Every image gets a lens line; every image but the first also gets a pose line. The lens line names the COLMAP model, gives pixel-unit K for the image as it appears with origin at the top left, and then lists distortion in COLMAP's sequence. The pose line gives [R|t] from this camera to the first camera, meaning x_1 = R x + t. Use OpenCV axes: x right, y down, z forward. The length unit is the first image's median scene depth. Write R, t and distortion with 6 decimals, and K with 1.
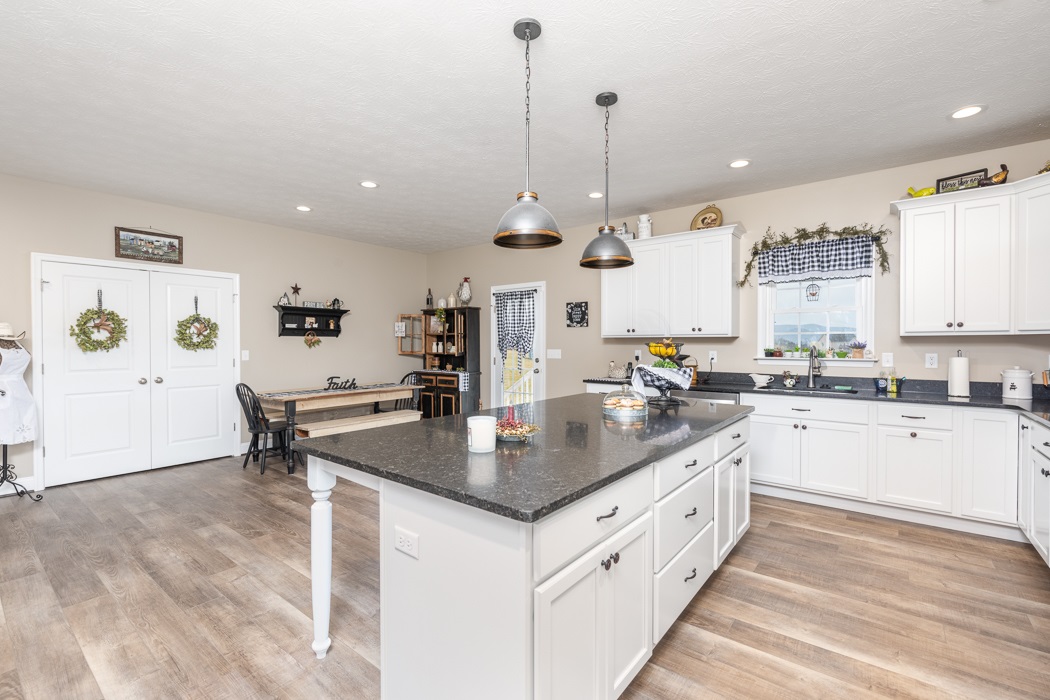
lens RADIAL K [[455.5, 0, 528.1], [0, 455.5, 347.4], [0, 0, 1]] dist [-0.003153, -0.000653]
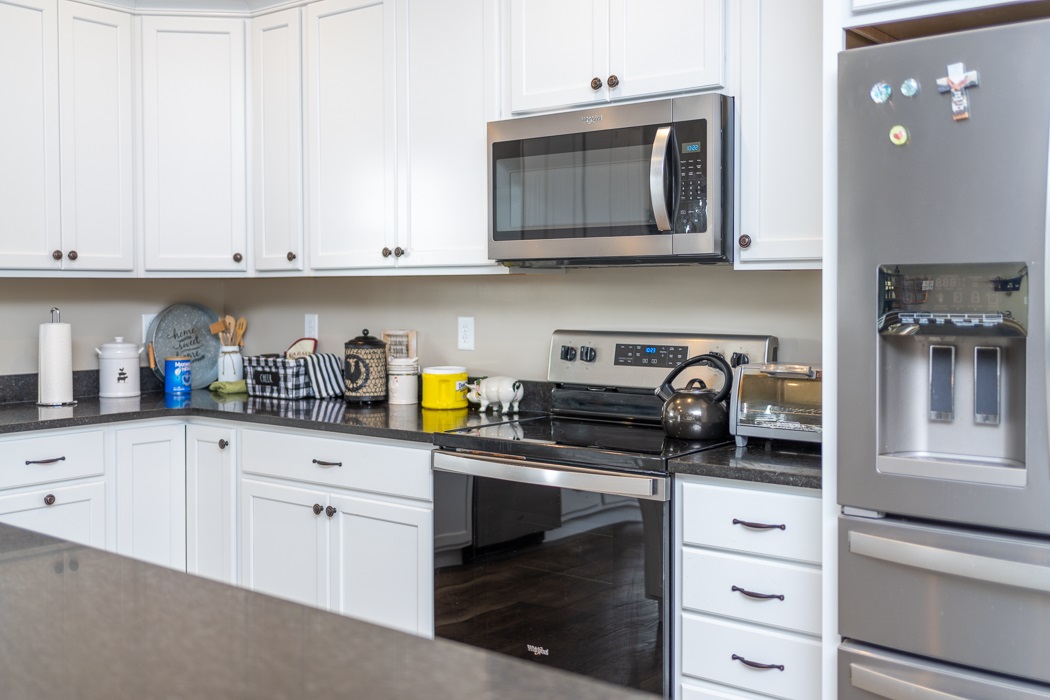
lens RADIAL K [[1093.8, 0, 525.2], [0, 1093.8, 348.3], [0, 0, 1]] dist [-0.010338, 0.000000]
pose [[-0.006659, -0.050276, 0.998713, -0.163768], [0.010736, 0.998674, 0.050346, -0.003900], [-0.999920, 0.011058, -0.006110, 0.400703]]
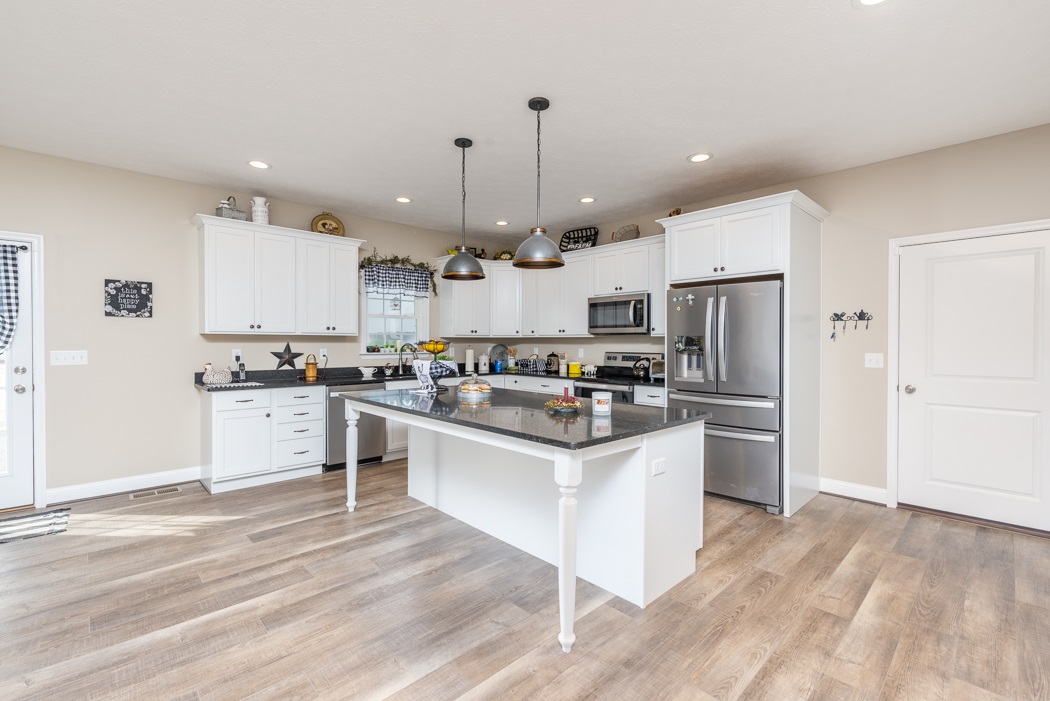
lens RADIAL K [[455.5, 0, 520.6], [0, 455.5, 346.7], [0, 0, 1]] dist [-0.003153, -0.000653]
pose [[0.155408, -0.009400, 0.987806, -0.629433], [0.006527, 0.999943, 0.008489, -0.002865], [-0.987829, 0.005128, 0.155460, 0.409572]]
